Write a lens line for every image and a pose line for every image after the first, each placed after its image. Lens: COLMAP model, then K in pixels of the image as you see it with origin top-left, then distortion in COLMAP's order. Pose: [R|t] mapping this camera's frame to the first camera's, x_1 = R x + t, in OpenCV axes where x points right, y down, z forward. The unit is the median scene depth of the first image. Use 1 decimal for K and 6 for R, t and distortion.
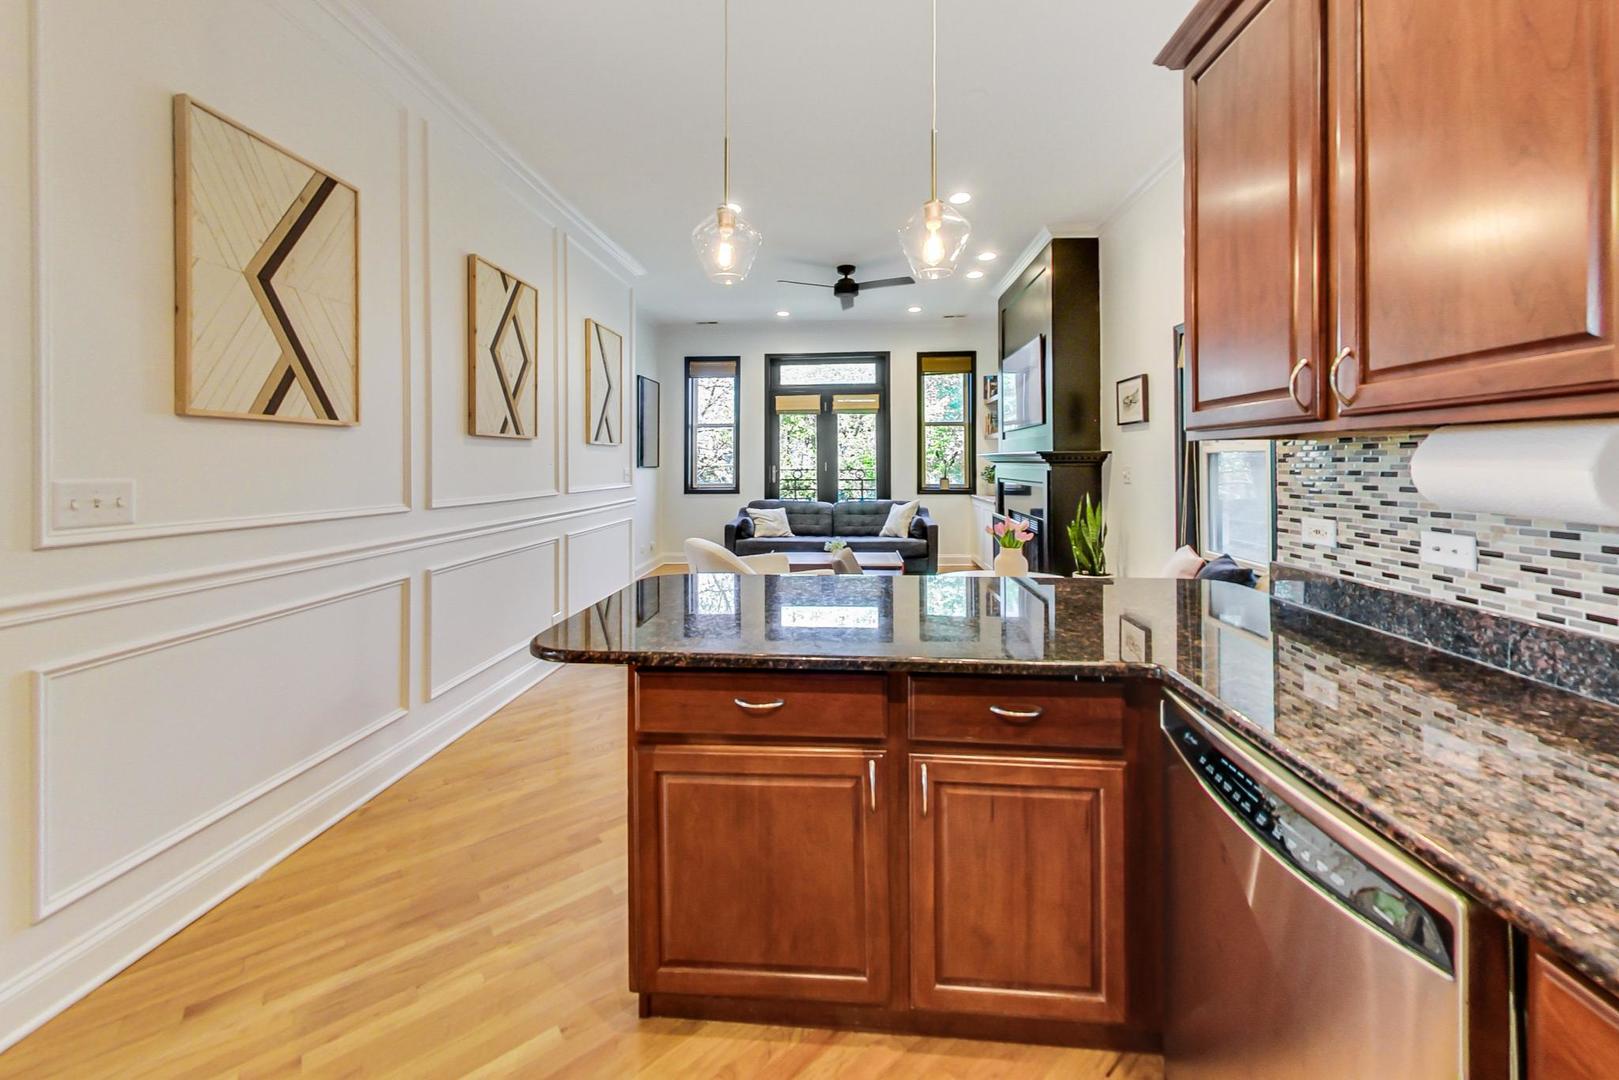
lens RADIAL K [[604.1, 0, 811.6], [0, 604.1, 471.3], [0, 0, 1]] dist [-0.001182, -0.000043]
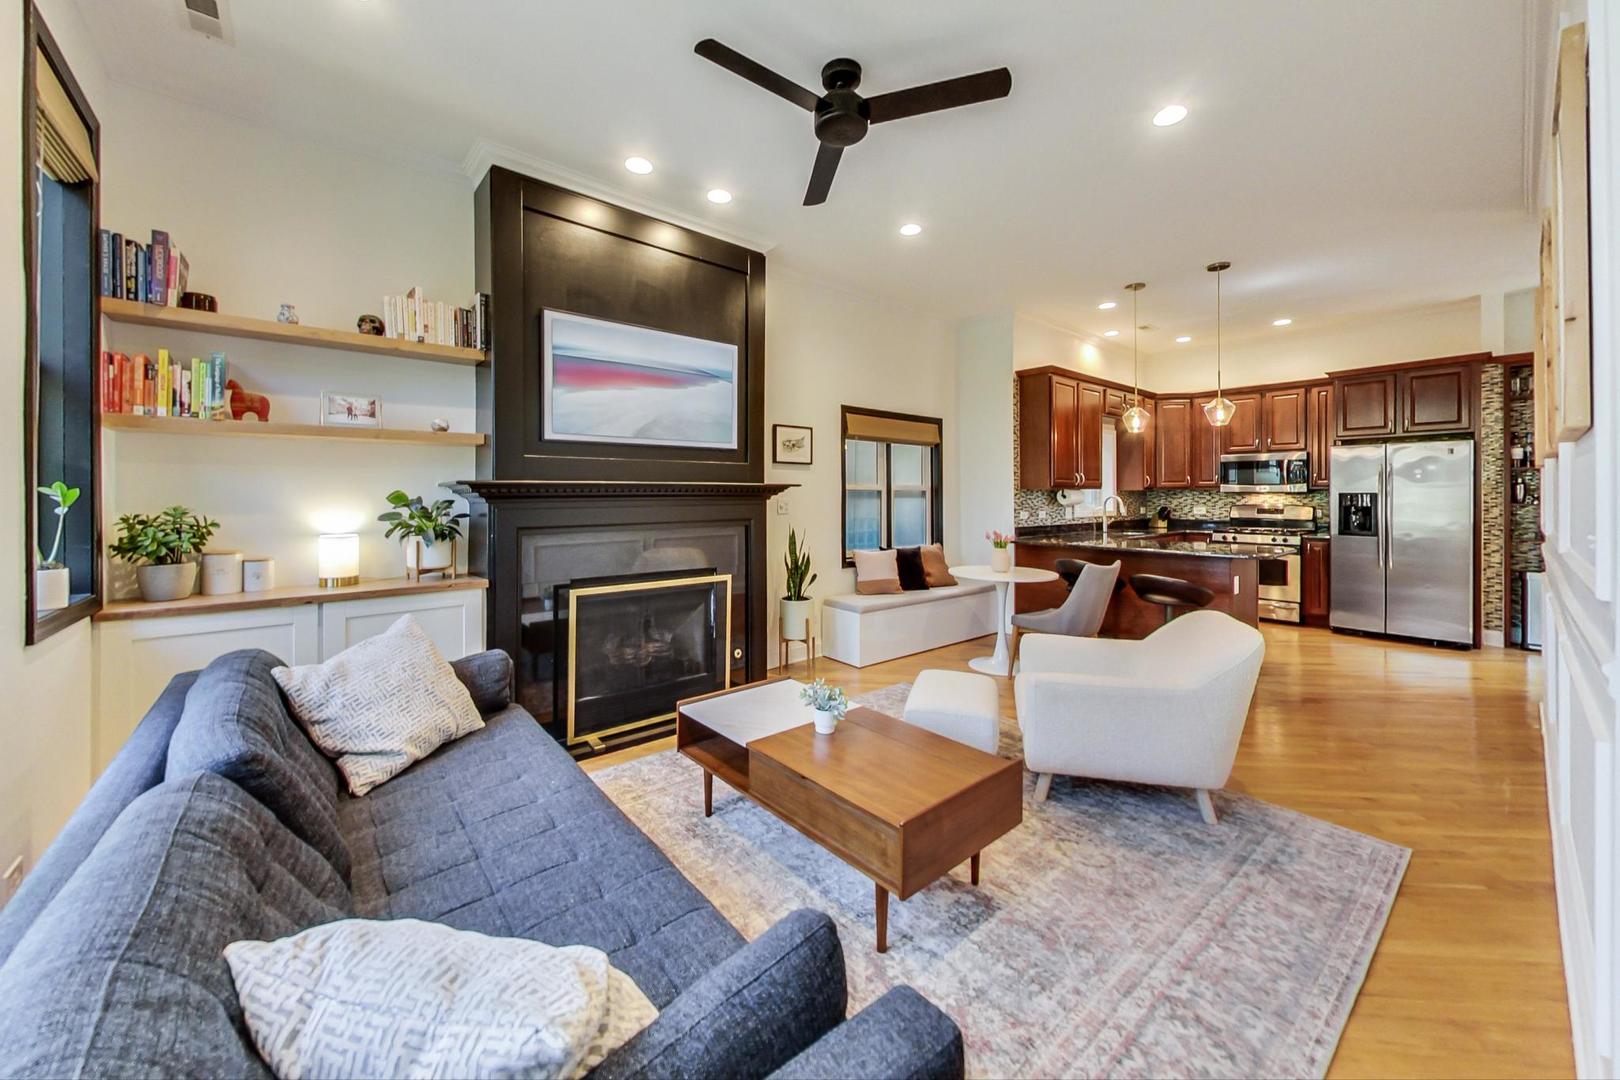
lens RADIAL K [[586.5, 0, 812.8], [0, 586.5, 493.9], [0, 0, 1]] dist [-0.000294, -0.000047]
pose [[-0.691873, 0.005378, 0.721999, -0.634937], [0.012596, 0.999910, 0.004622, -0.046099], [-0.721909, 0.012292, -0.691879, 3.389307]]
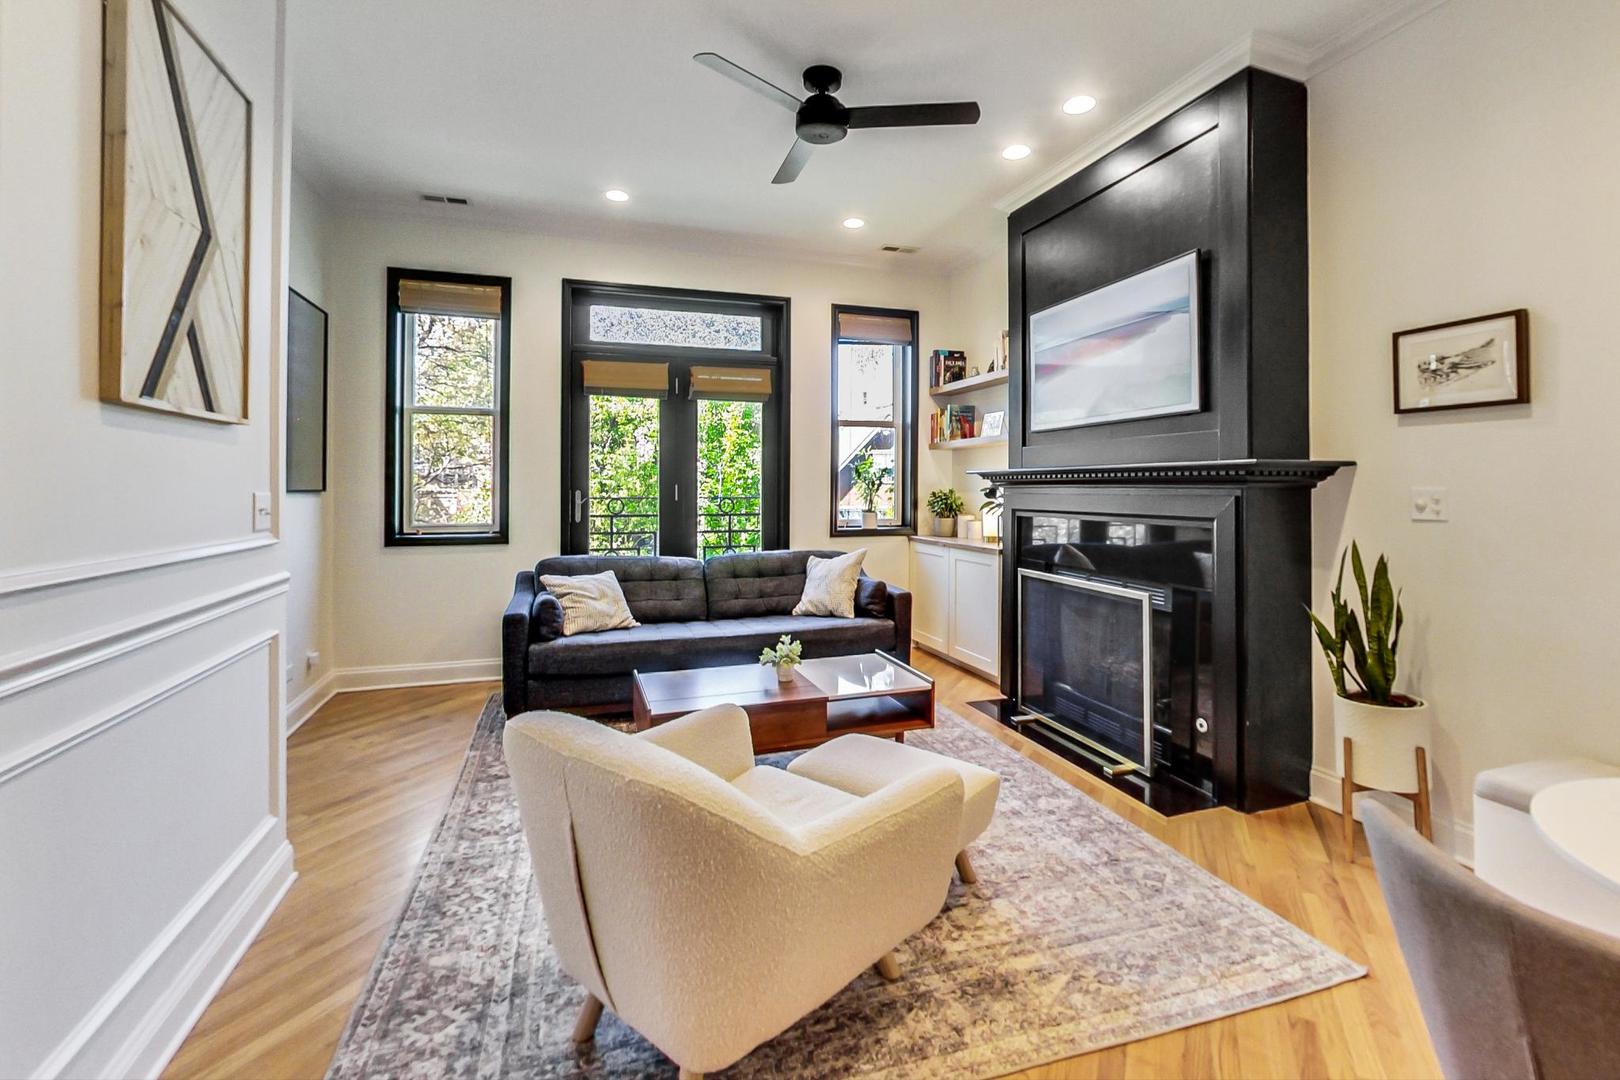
lens RADIAL K [[721.0, 0, 812.2], [0, 721.0, 483.4], [0, 0, 1]] dist [0.002352, -0.000249]
pose [[0.923930, 0.006516, 0.382505, -0.425097], [0.001347, 0.999793, -0.020286, -0.004830], [-0.382558, 0.019258, 0.923731, 1.222623]]
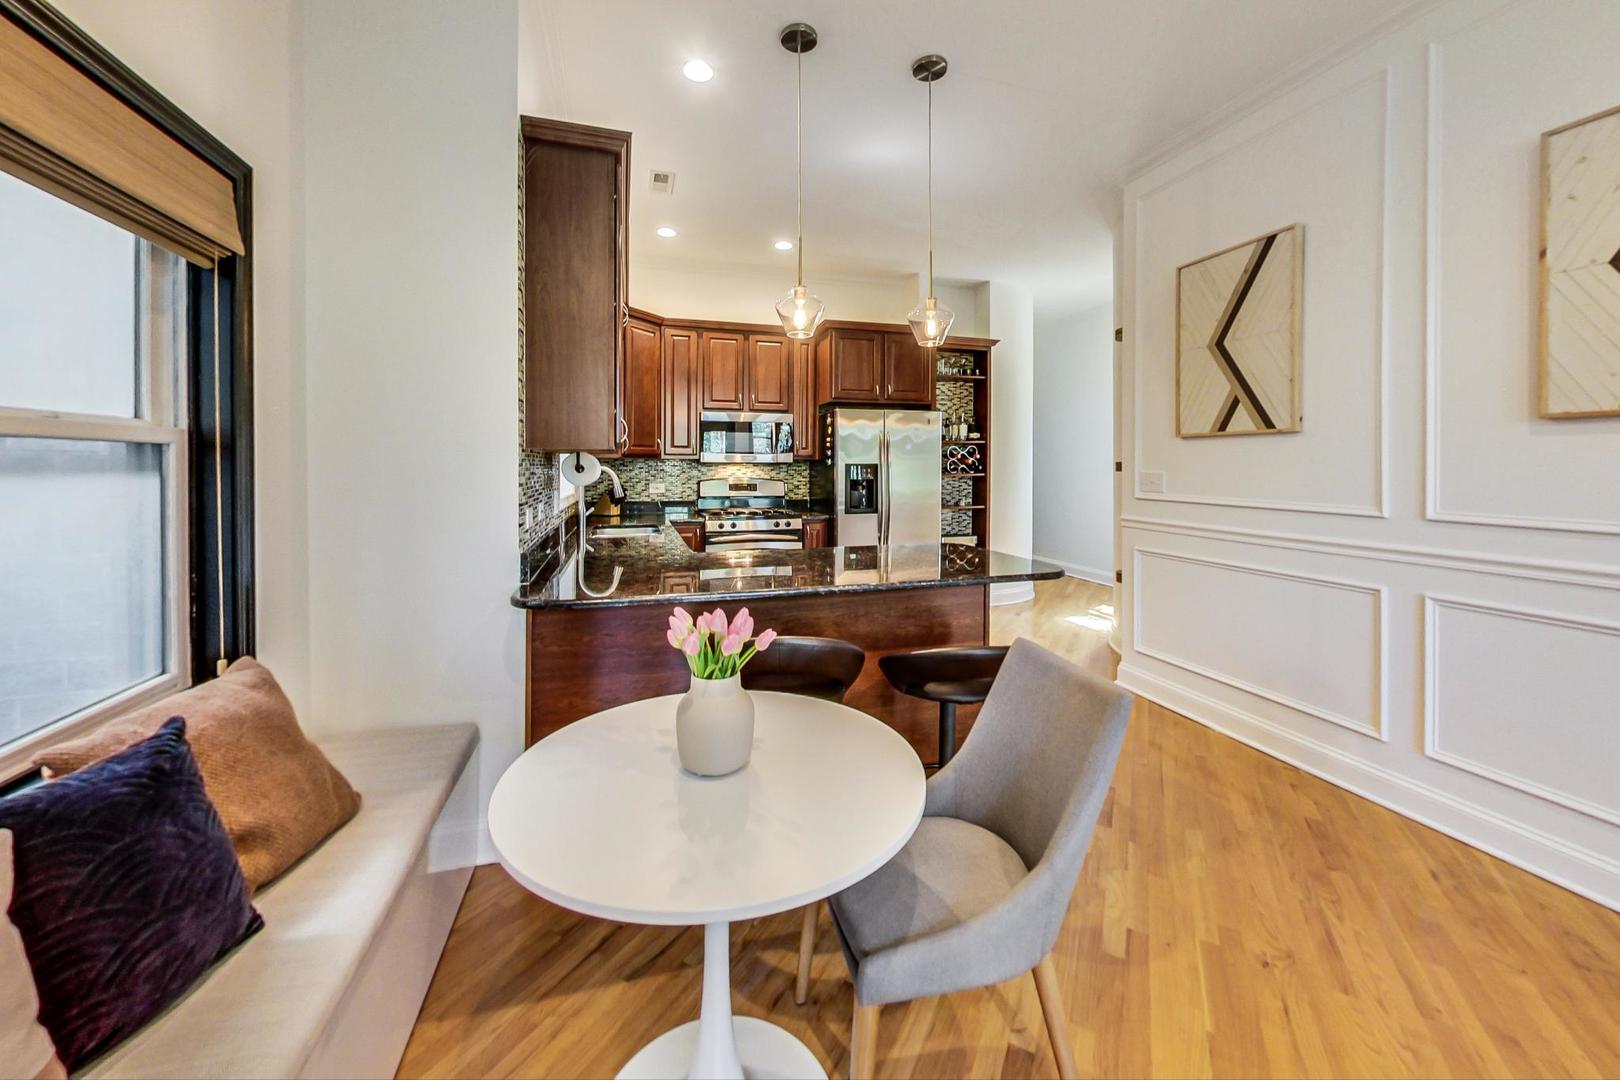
lens RADIAL K [[614.8, 0, 814.9], [0, 614.8, 470.3], [0, 0, 1]] dist [-0.001115, -0.000160]
pose [[-0.931006, 0.007652, -0.364923, 0.588152], [0.001032, 0.999831, 0.018334, -0.024700], [0.365002, 0.016692, -0.930857, 1.963747]]
